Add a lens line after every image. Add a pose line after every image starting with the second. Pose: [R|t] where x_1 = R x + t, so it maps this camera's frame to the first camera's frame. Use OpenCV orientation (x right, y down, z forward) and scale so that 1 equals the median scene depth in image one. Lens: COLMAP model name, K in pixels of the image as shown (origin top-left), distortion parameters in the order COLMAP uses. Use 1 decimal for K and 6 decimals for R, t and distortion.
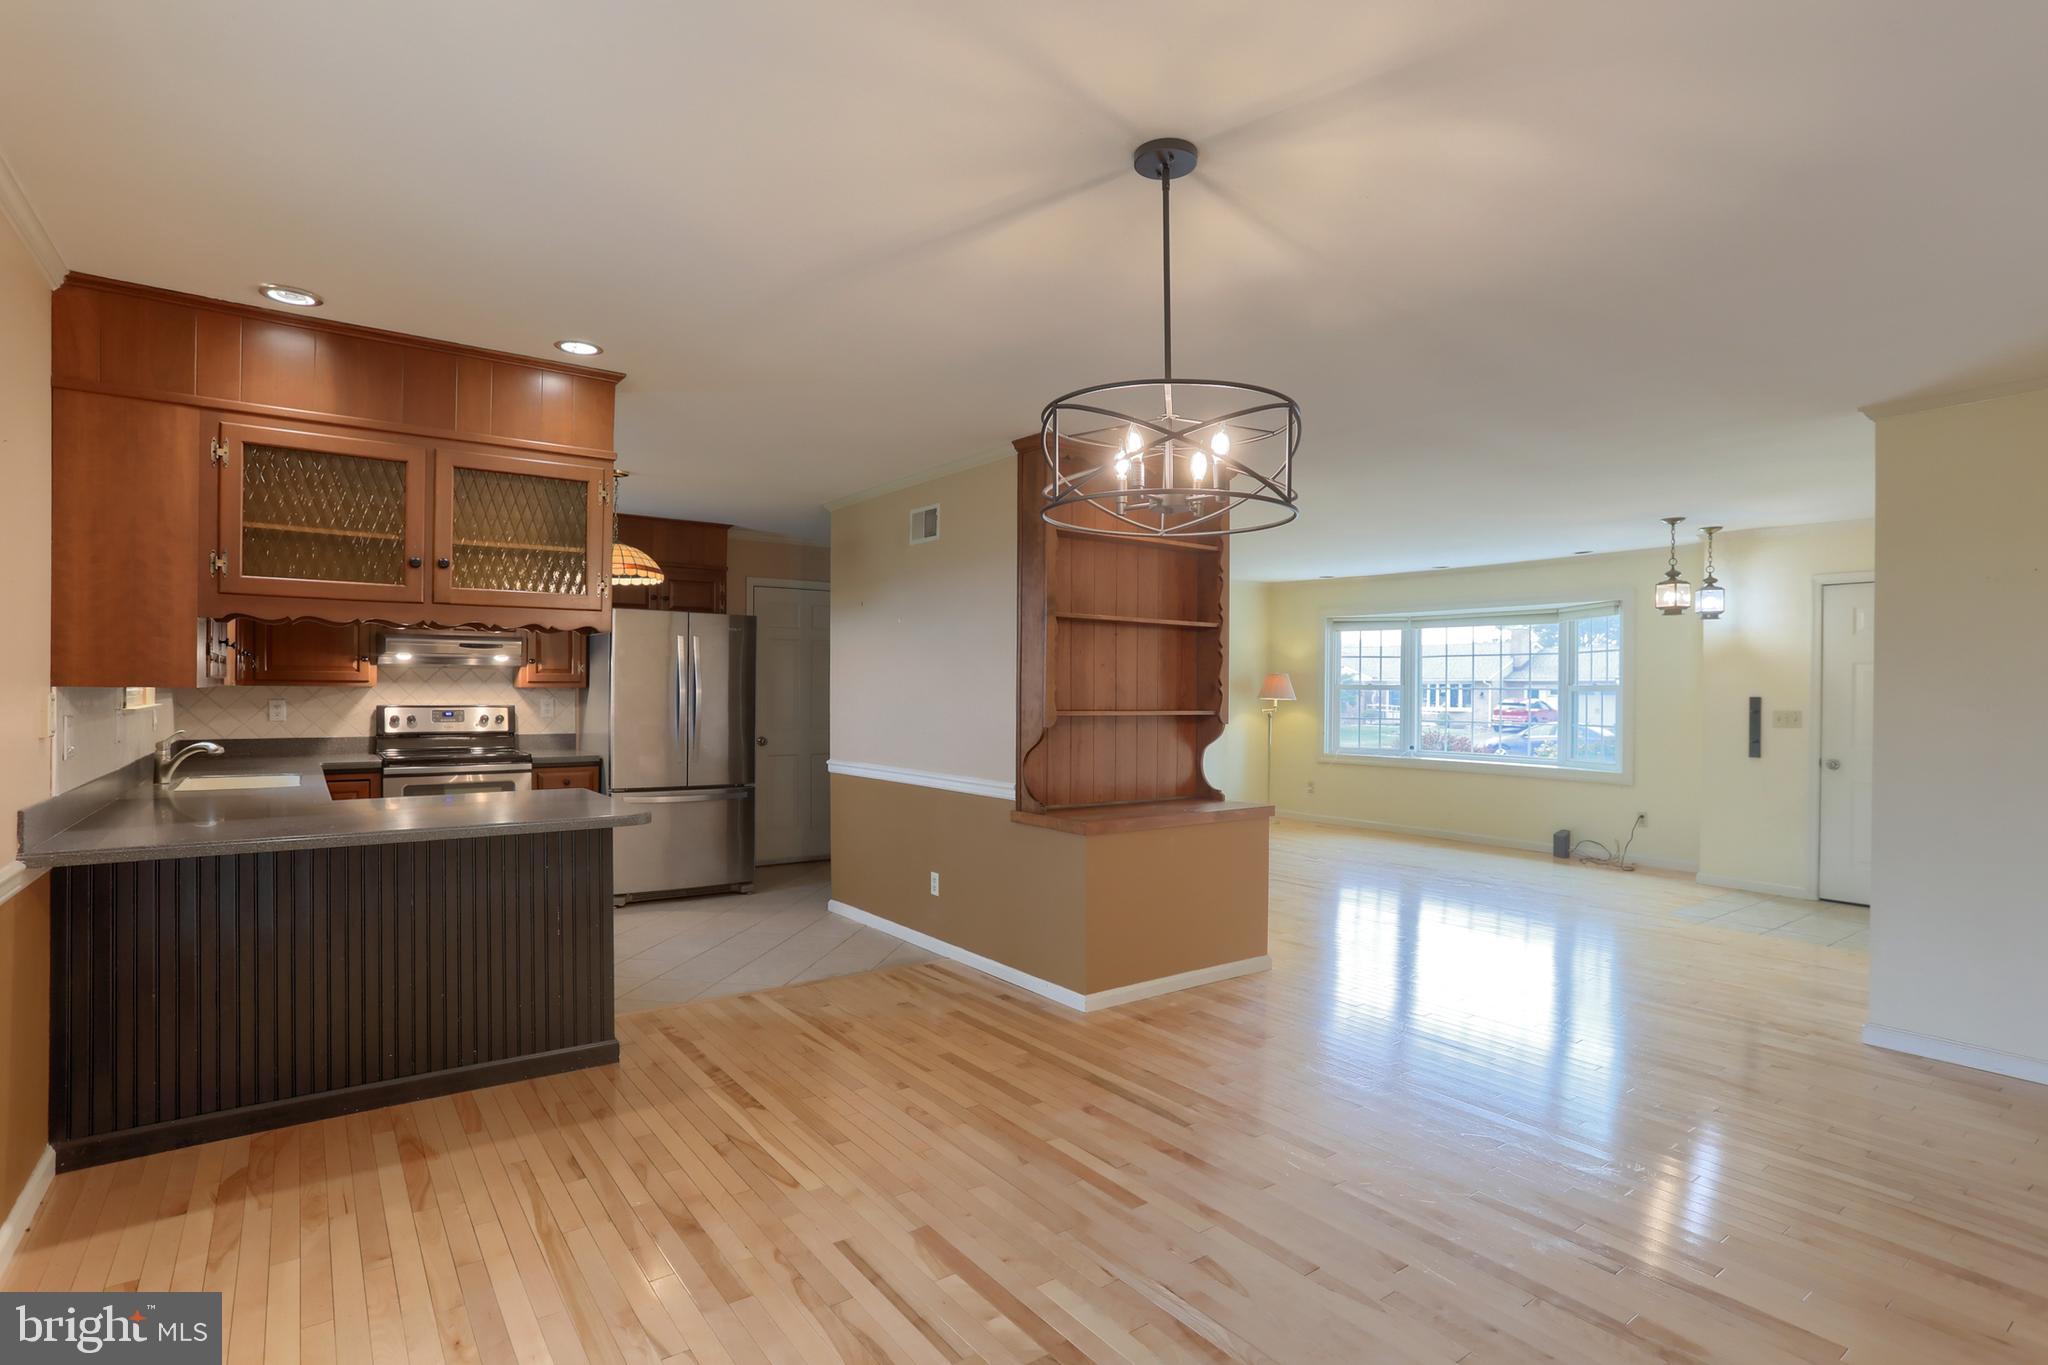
lens RADIAL K [[1025.8, 0, 1020.0], [0, 1025.8, 702.9], [0, 0, 1]] dist [-0.053321, 0.025341]
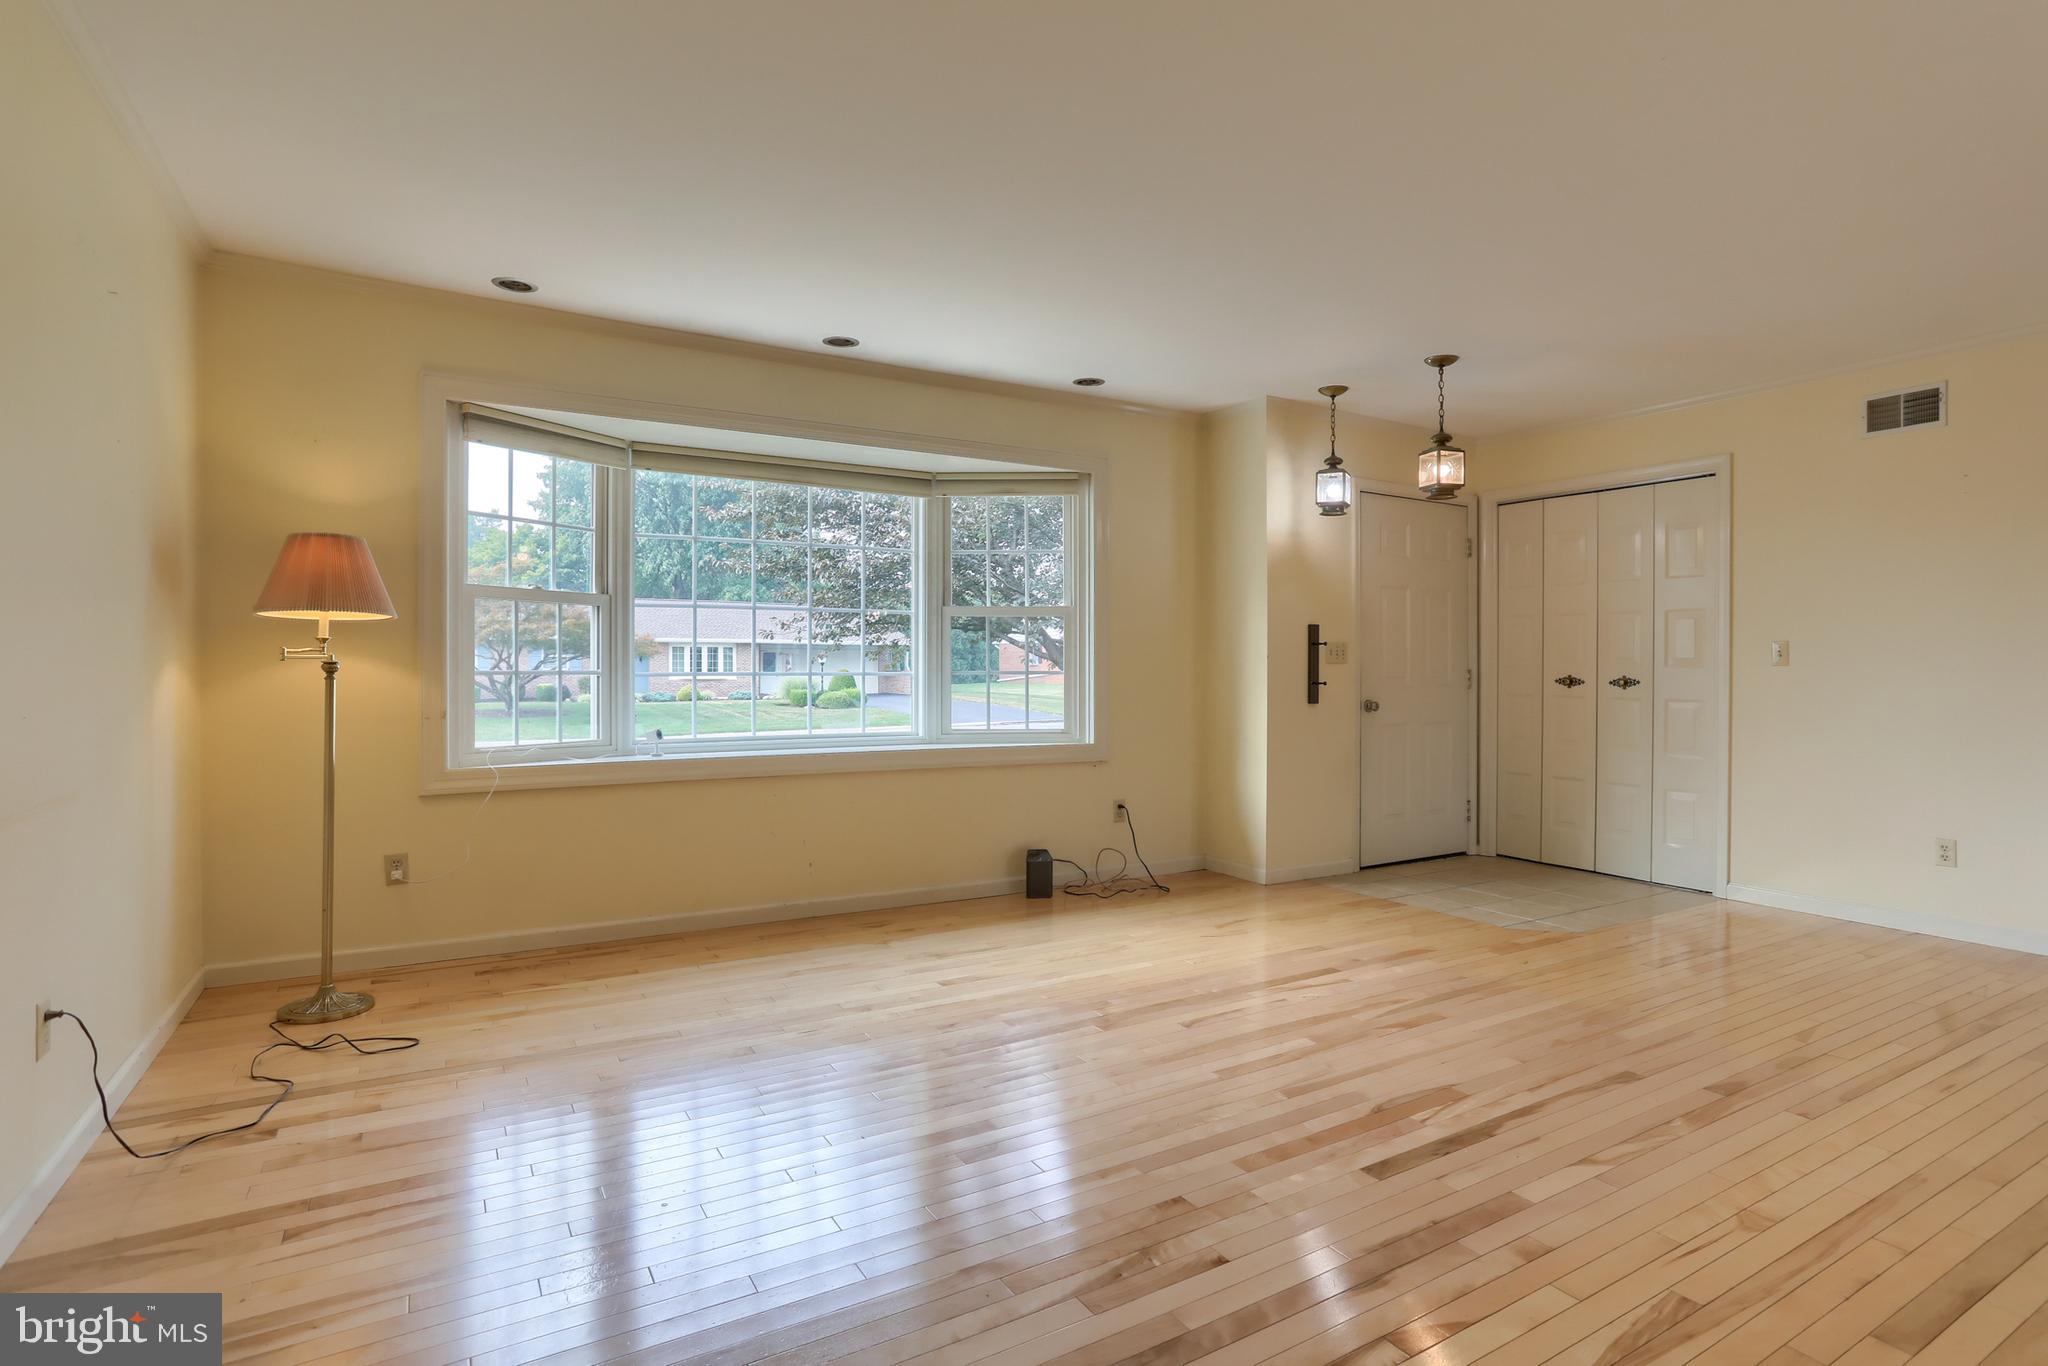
lens RADIAL K [[1039.2, 0, 1039.0], [0, 1039.2, 673.8], [0, 0, 1]] dist [-0.048483, 0.027523]
pose [[0.095521, -0.016313, 0.995294, -0.071247], [0.010873, 0.999823, 0.015344, 0.018372], [-0.995368, 0.009356, 0.095681, 1.181389]]
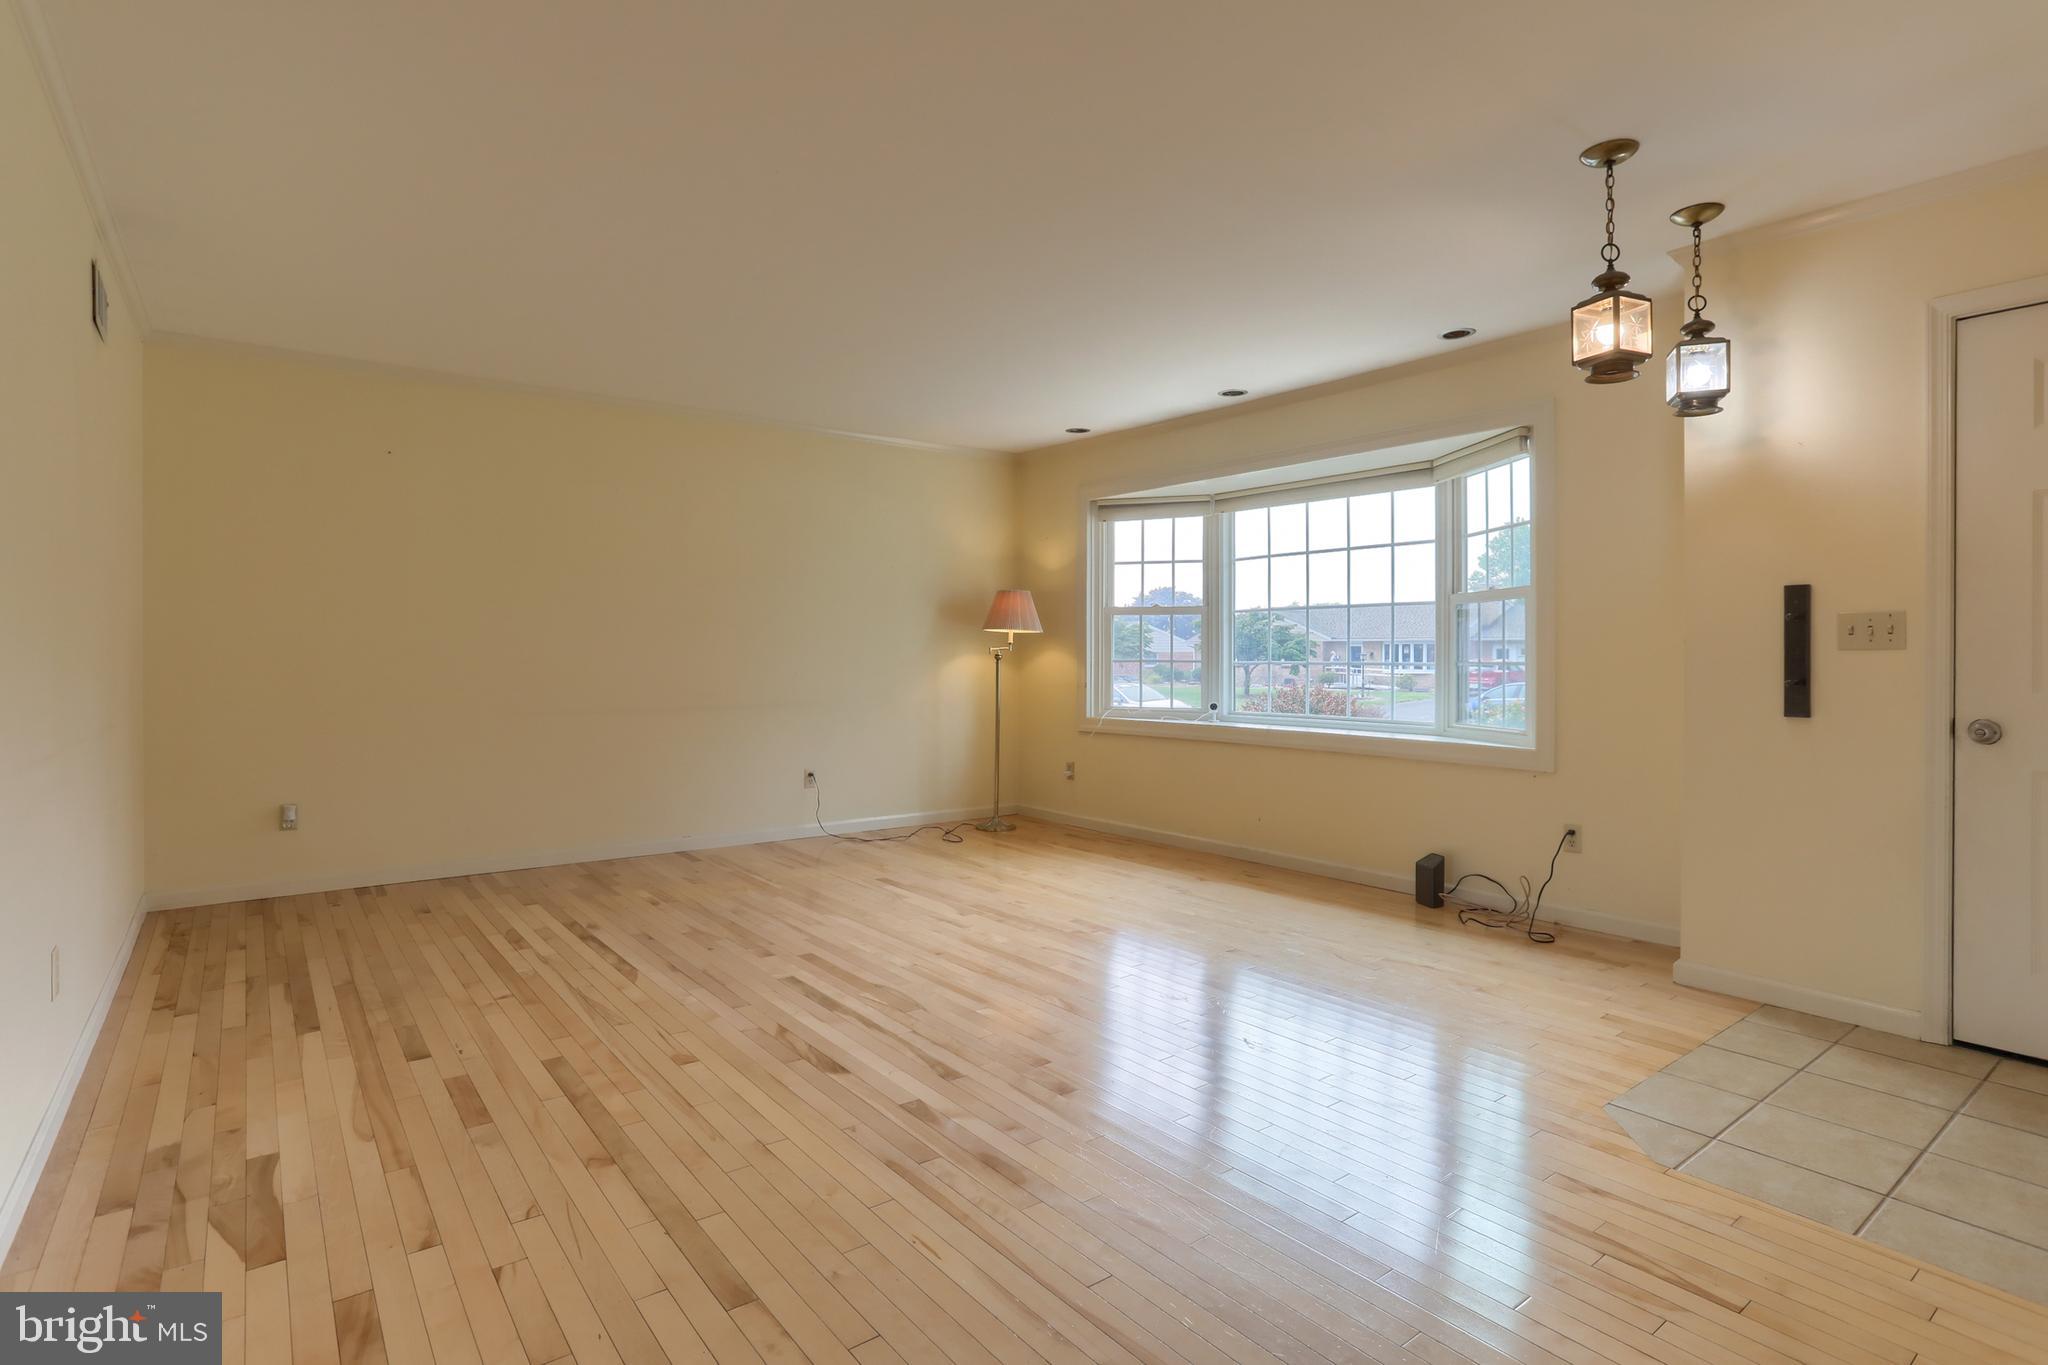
lens RADIAL K [[1039.2, 0, 1039.0], [0, 1039.2, 673.3], [0, 0, 1]] dist [-0.048483, 0.027523]
pose [[0.999462, -0.005130, 0.032383, 0.388841], [0.005087, 0.999986, 0.001395, 0.033343], [-0.032390, -0.001230, 0.999475, 0.571656]]
